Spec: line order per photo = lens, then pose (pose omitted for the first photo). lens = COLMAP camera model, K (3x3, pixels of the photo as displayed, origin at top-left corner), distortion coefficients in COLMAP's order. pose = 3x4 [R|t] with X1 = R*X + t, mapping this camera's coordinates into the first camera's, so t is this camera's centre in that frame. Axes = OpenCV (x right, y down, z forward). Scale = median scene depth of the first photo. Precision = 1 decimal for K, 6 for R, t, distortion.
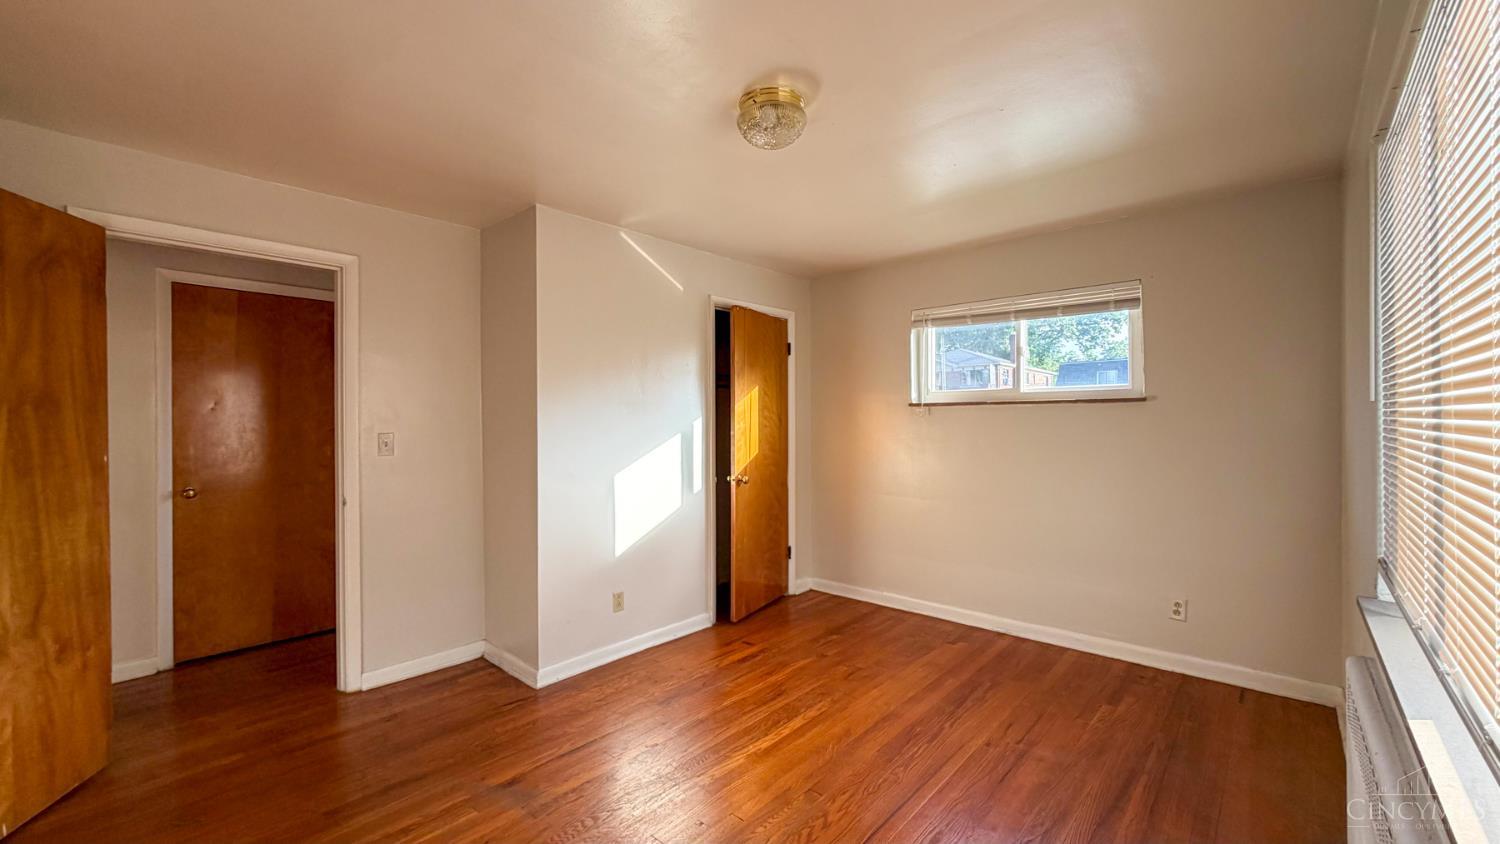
lens RADIAL K [[597.1, 0, 752.9], [0, 597.1, 422.3], [0, 0, 1]] dist [-0.000659, -0.000160]
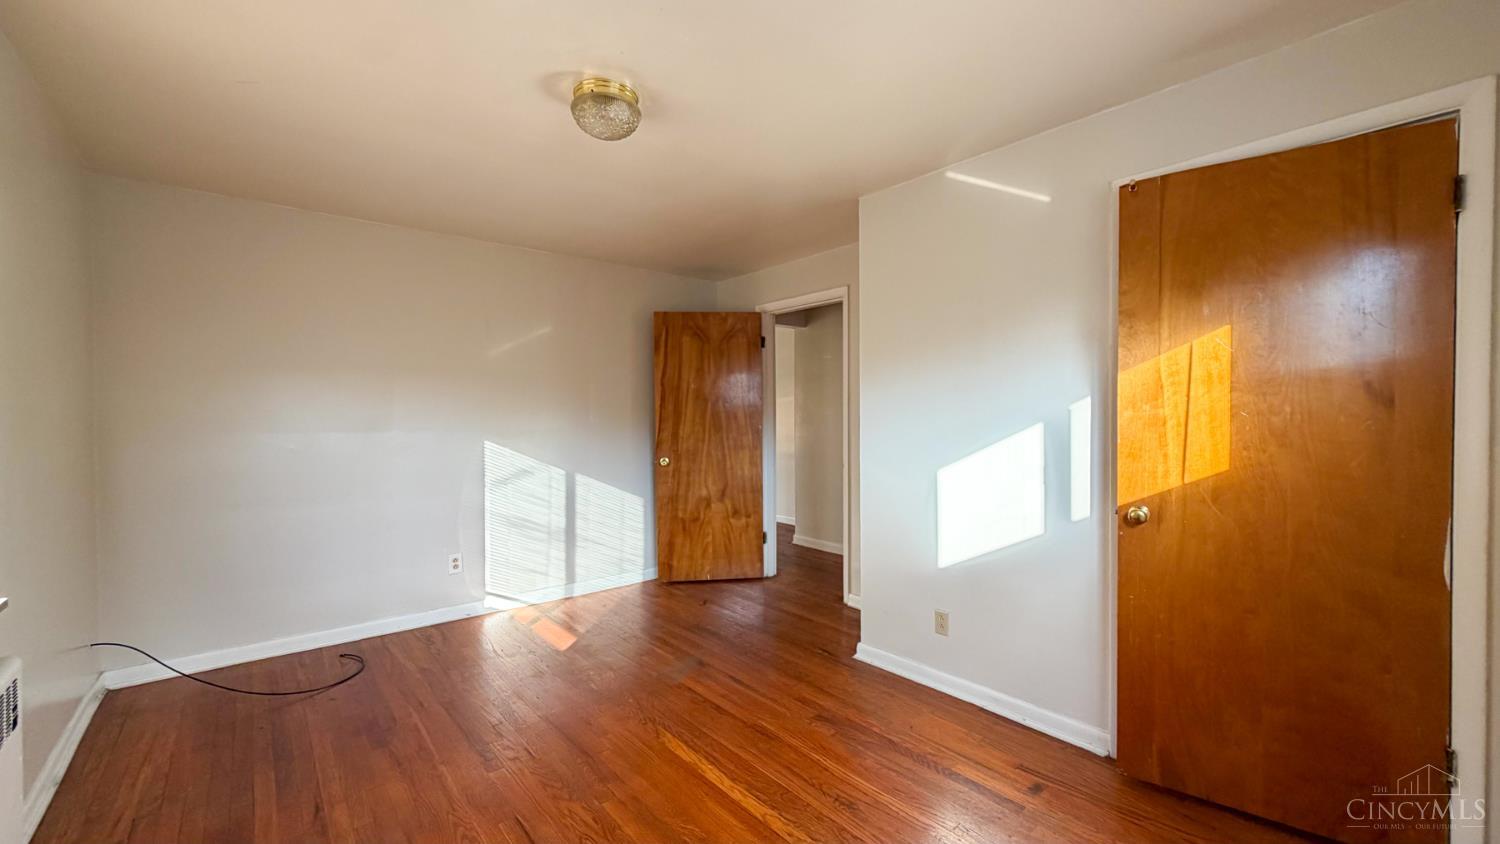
lens RADIAL K [[585.5, 0, 750.0], [0, 585.5, 422.0], [0, 0, 1]] dist [-0.014232, -0.000125]
pose [[-0.131252, 0.013310, -0.991260, 0.672380], [-0.004298, 0.999893, 0.013995, 0.012749], [0.991340, 0.006098, -0.131181, 0.929070]]
